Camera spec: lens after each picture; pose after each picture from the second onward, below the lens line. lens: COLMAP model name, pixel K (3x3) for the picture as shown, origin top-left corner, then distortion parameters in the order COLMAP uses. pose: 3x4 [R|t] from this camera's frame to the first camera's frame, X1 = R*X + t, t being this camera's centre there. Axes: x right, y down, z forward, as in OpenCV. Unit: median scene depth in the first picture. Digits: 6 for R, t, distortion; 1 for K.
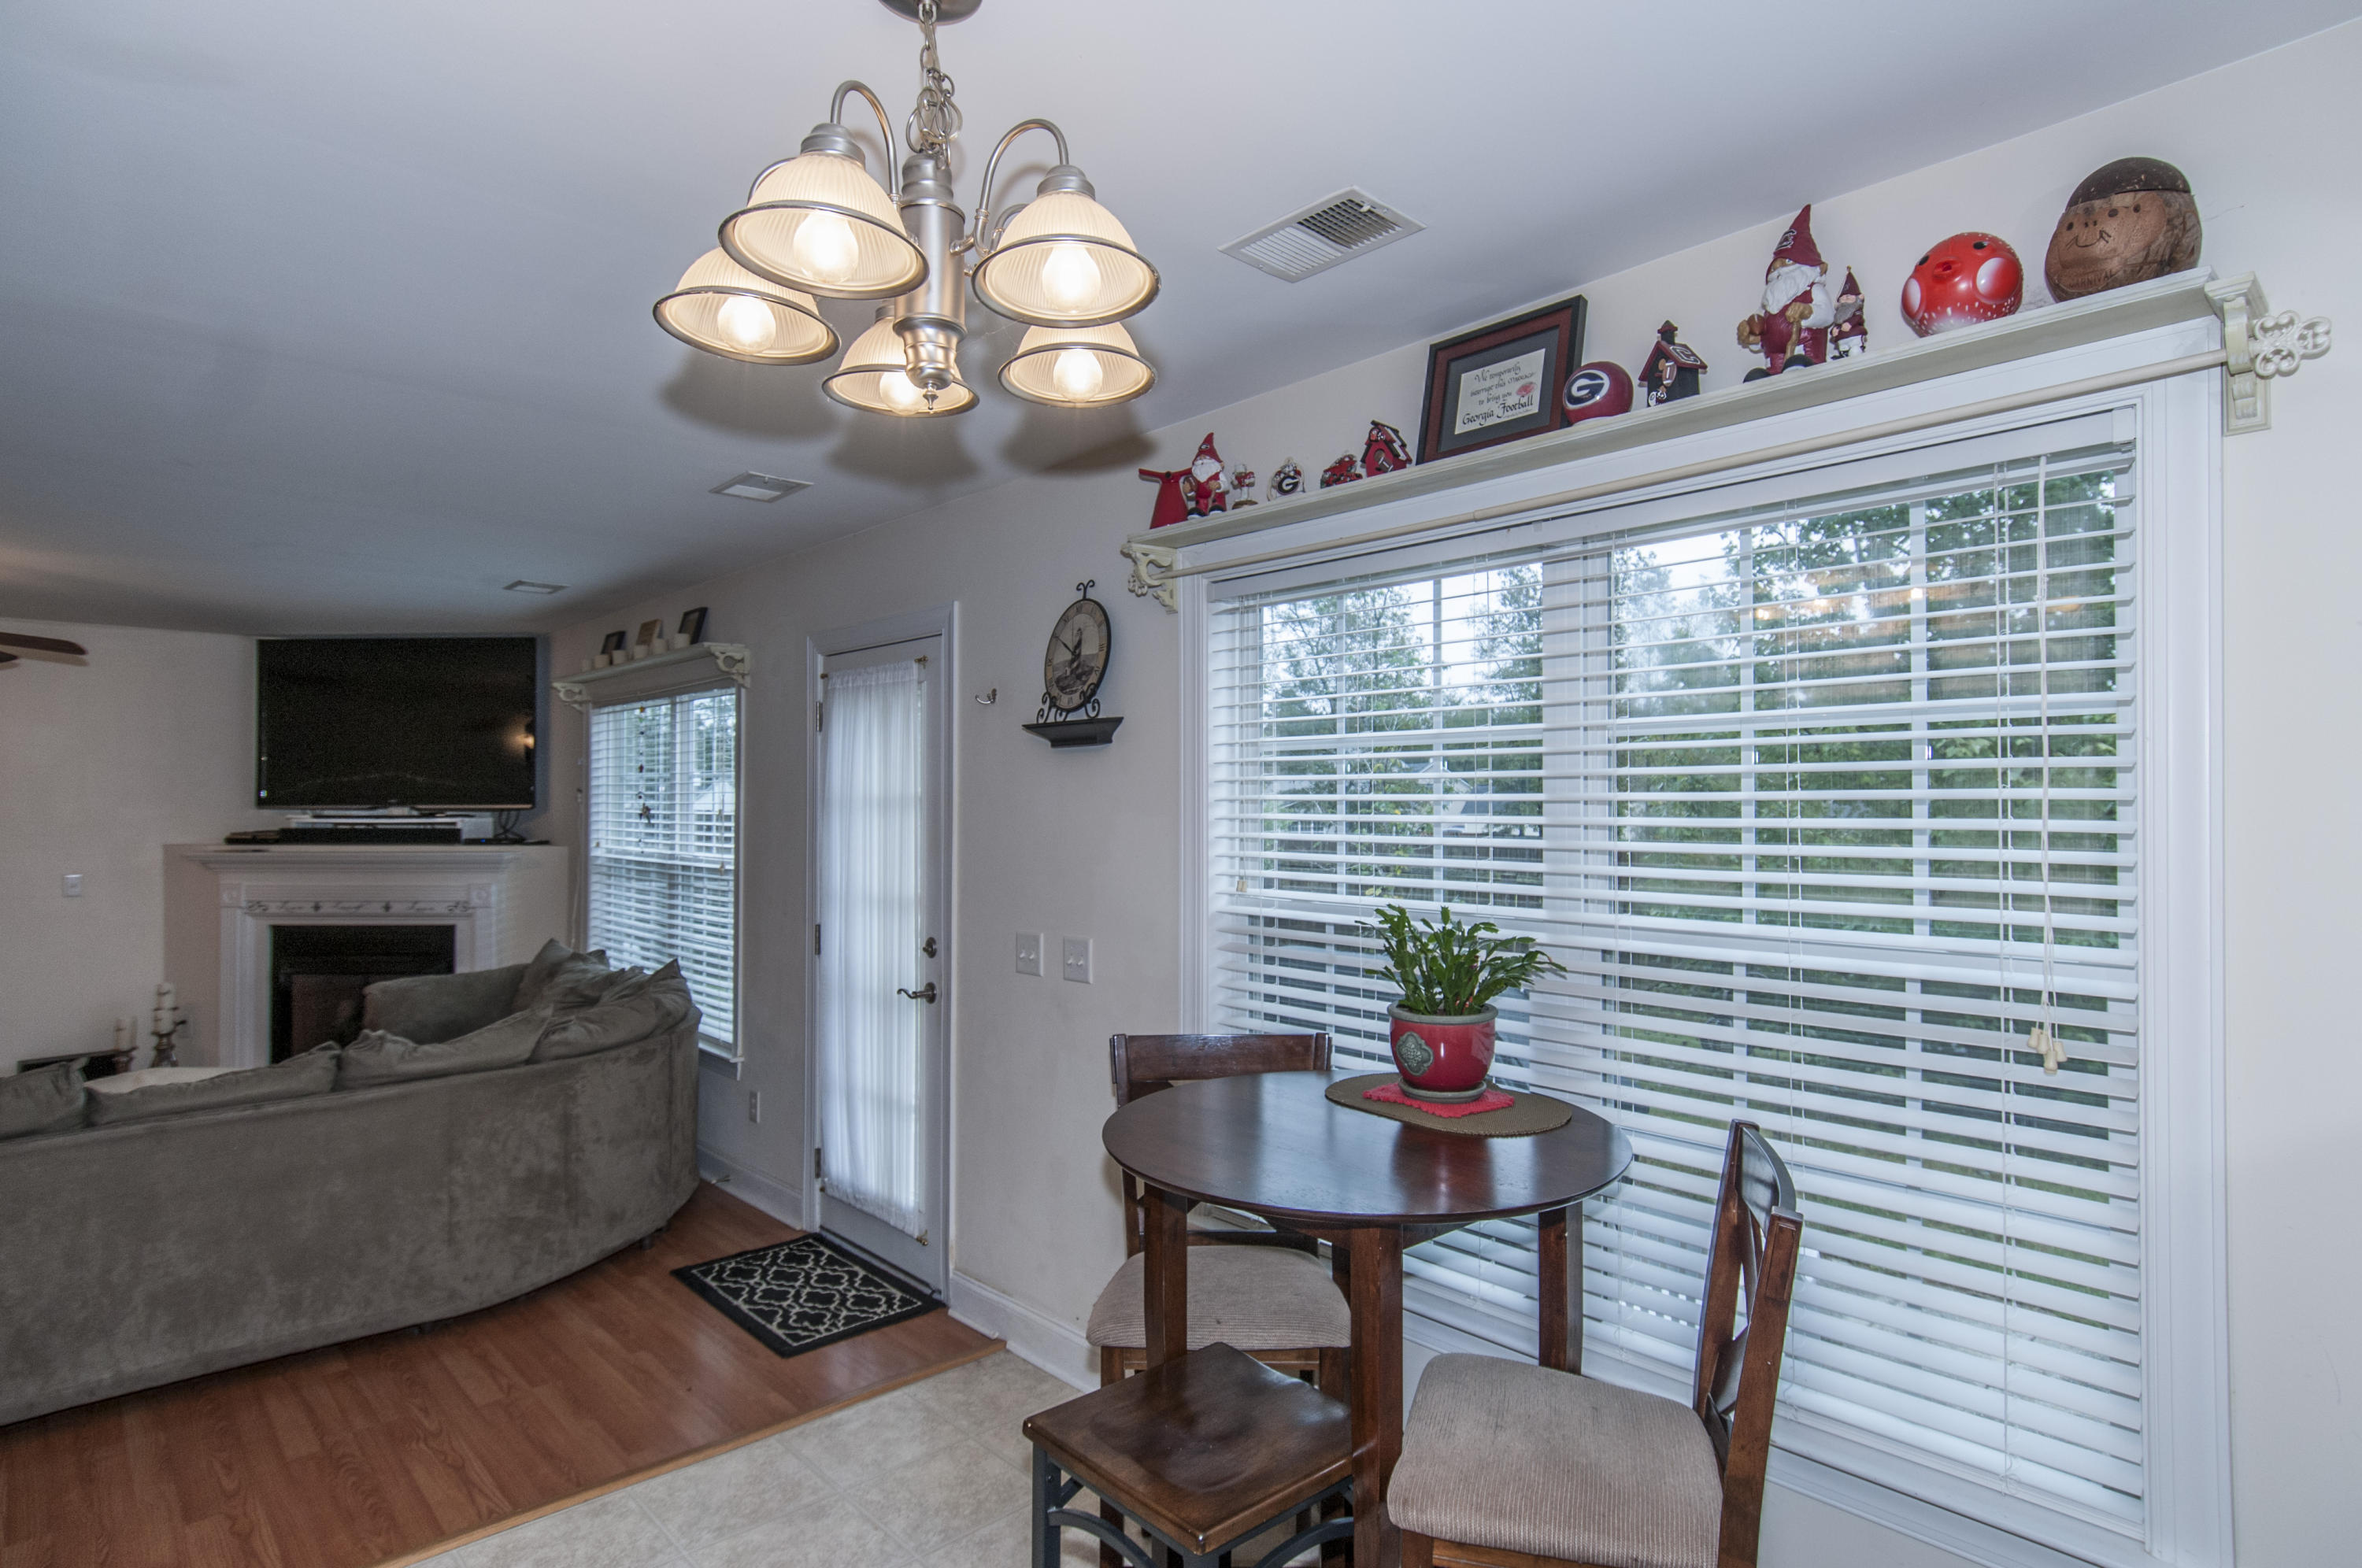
lens RADIAL K [[1245.3, 0, 1190.4], [0, 1245.3, 792.0], [0, 0, 1]] dist [0.000143, -0.000726]
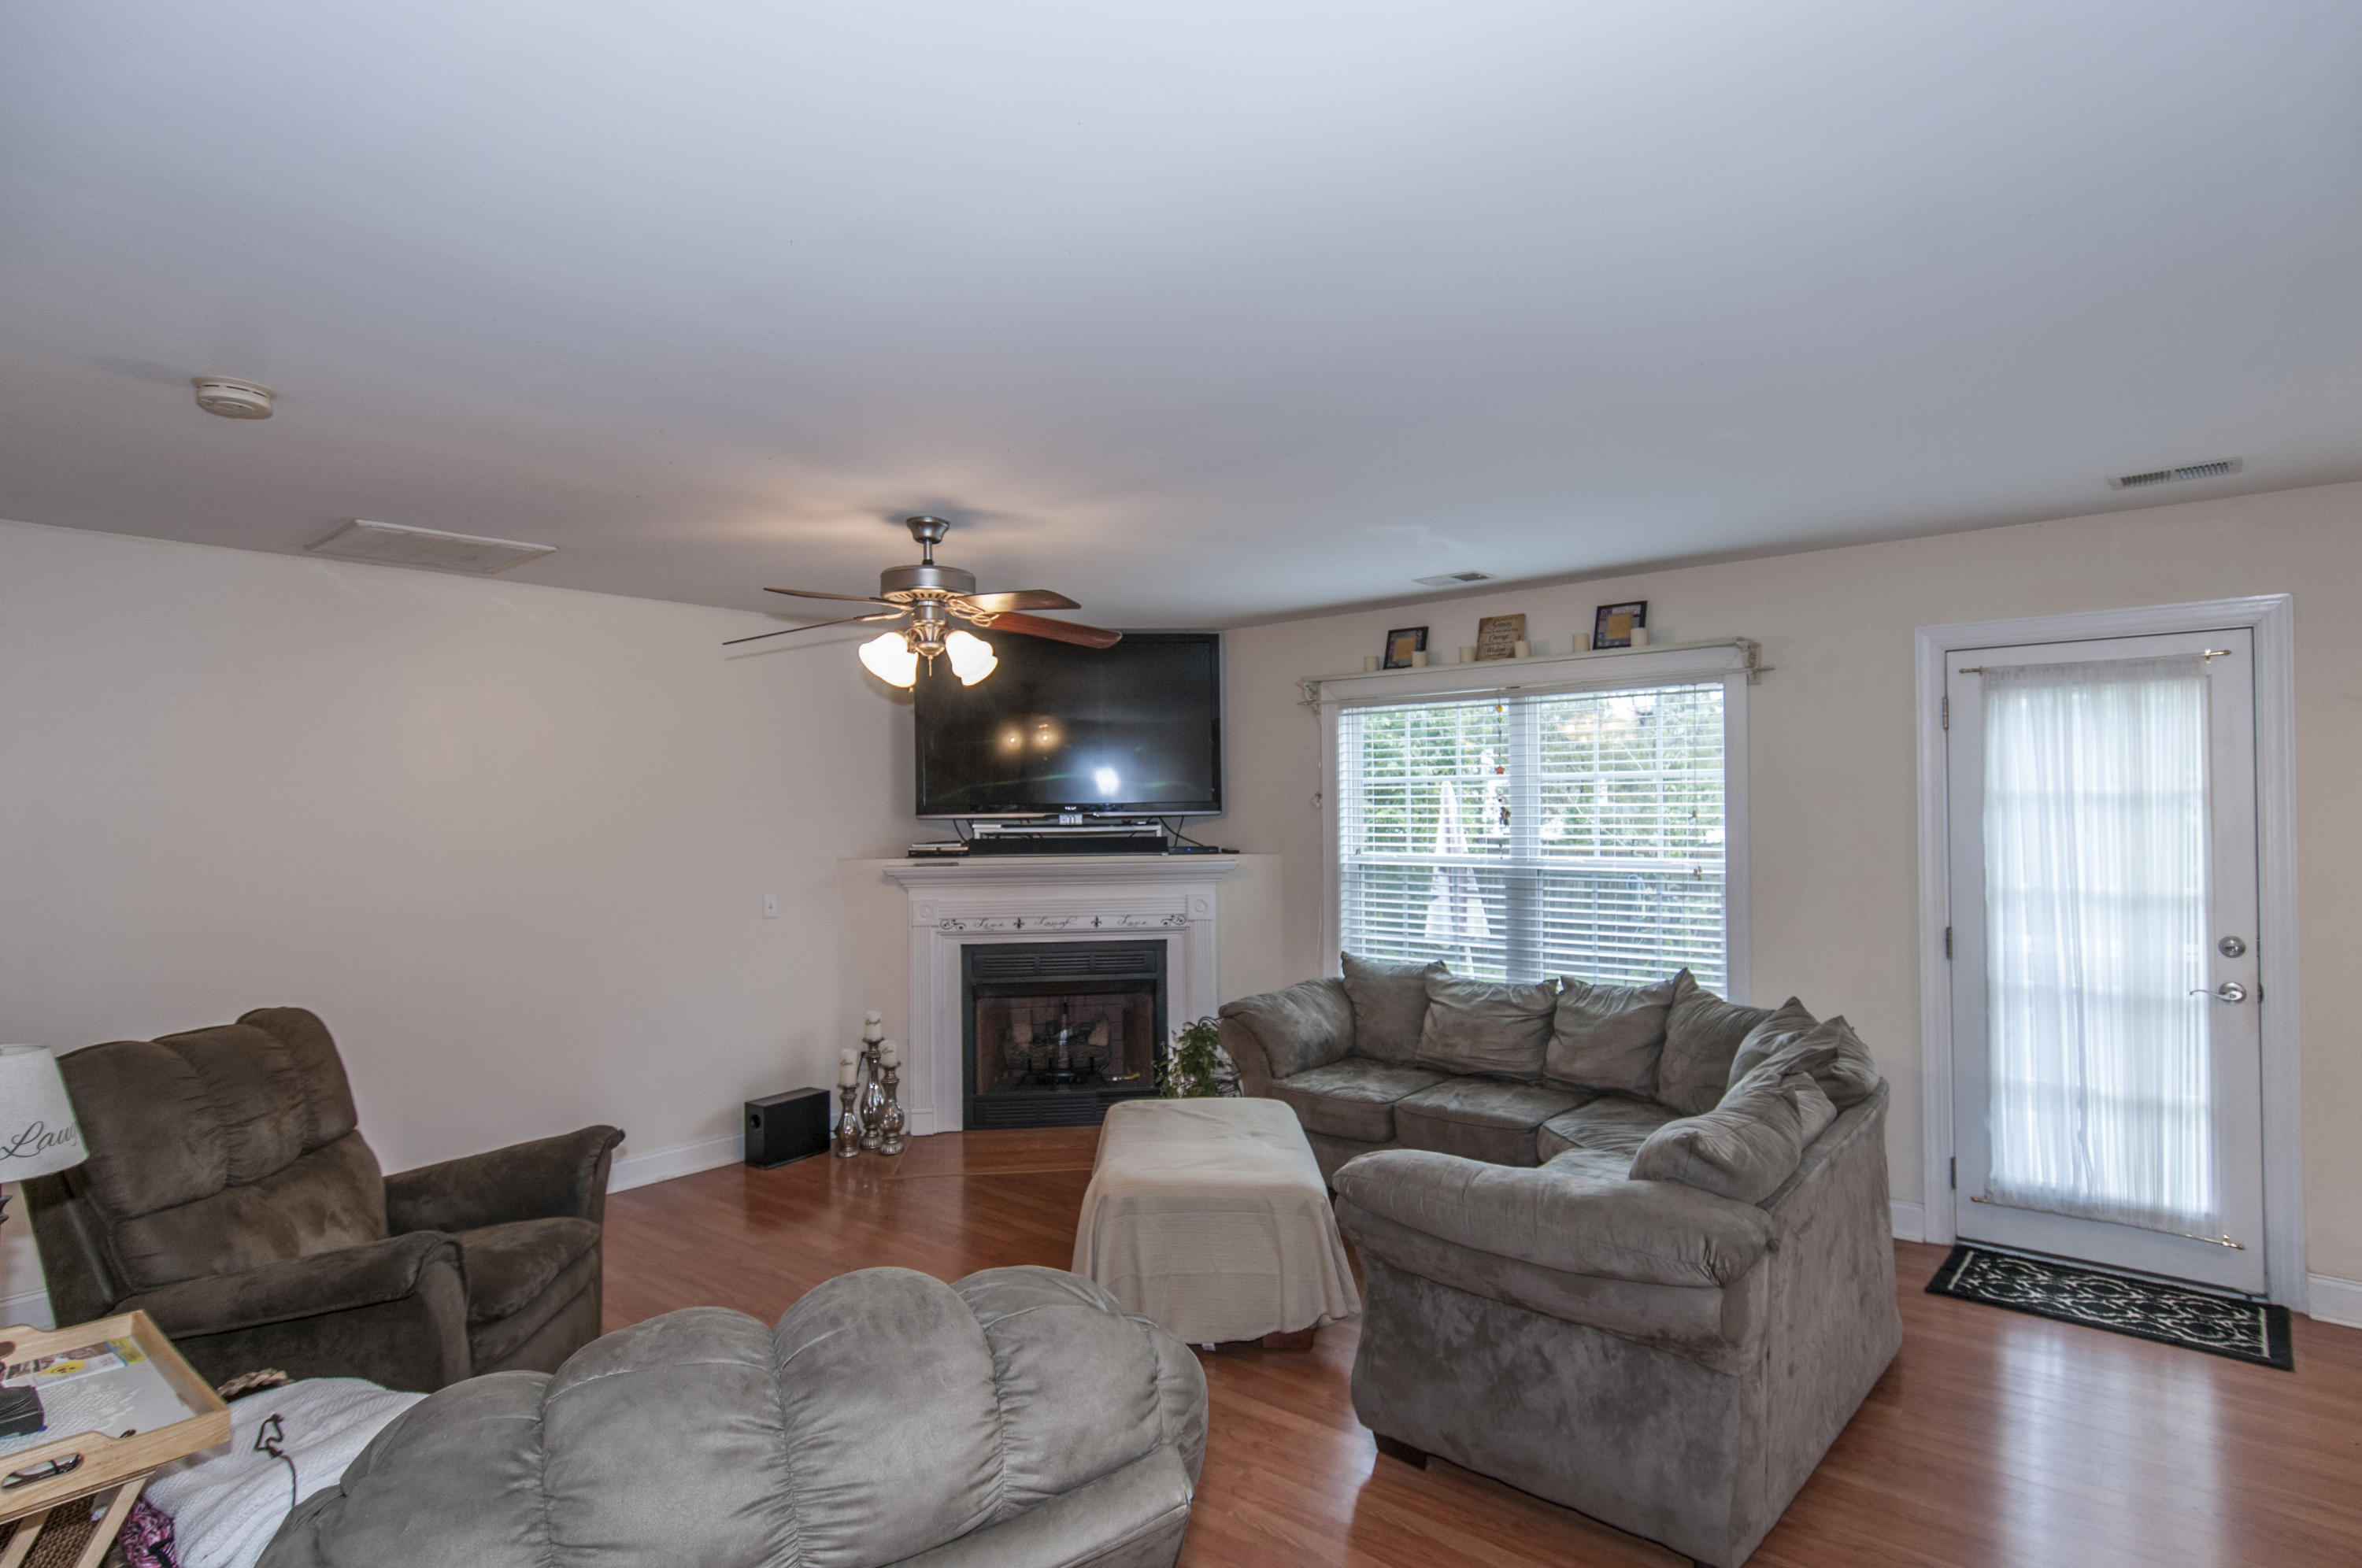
lens RADIAL K [[1245.3, 0, 1190.4], [0, 1245.3, 792.0], [0, 0, 1]] dist [0.000143, -0.000726]
pose [[0.993764, -0.009691, 0.111081, -1.211958], [0.010143, 0.999942, -0.003504, -0.001801], [-0.111040, 0.004609, 0.993805, 0.120797]]
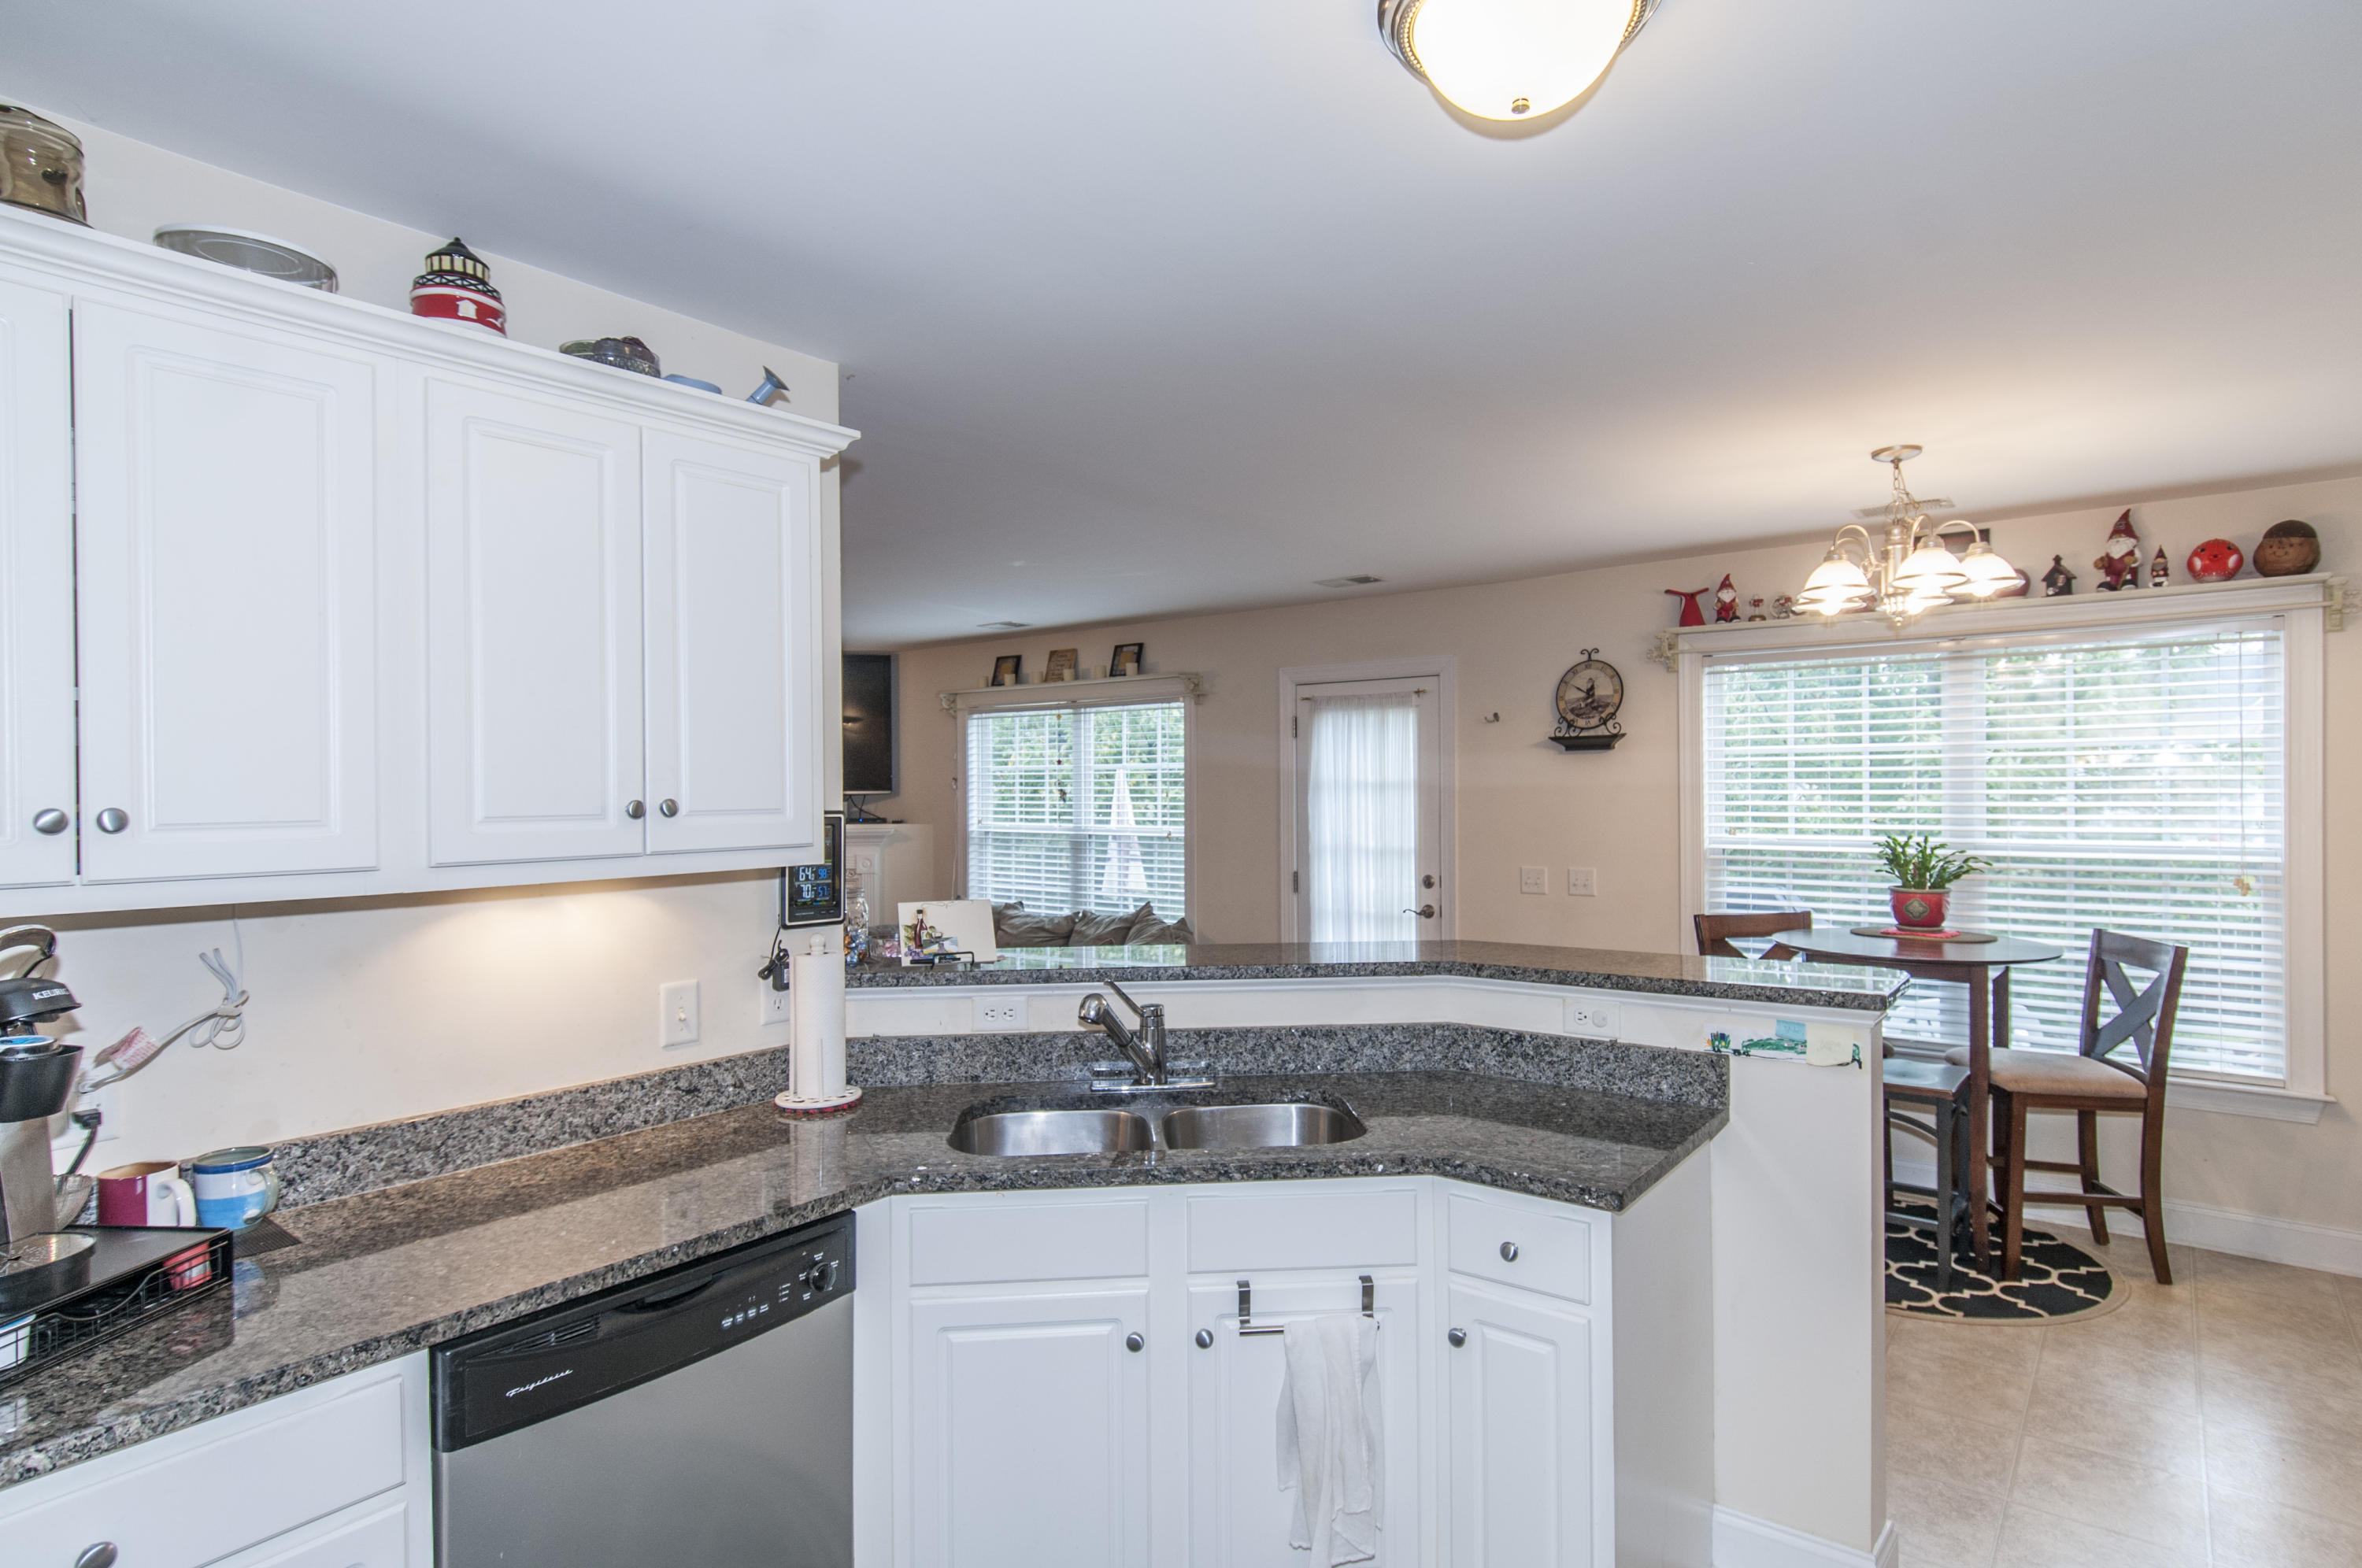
lens RADIAL K [[1229.1, 0, 1210.6], [0, 1229.1, 788.7], [0, 0, 1]] dist [0.002616, -0.000804]
pose [[0.988048, -0.008054, 0.153938, -0.749593], [0.006336, 0.999912, 0.011650, -0.007544], [-0.154018, -0.010536, 0.988012, -0.467461]]
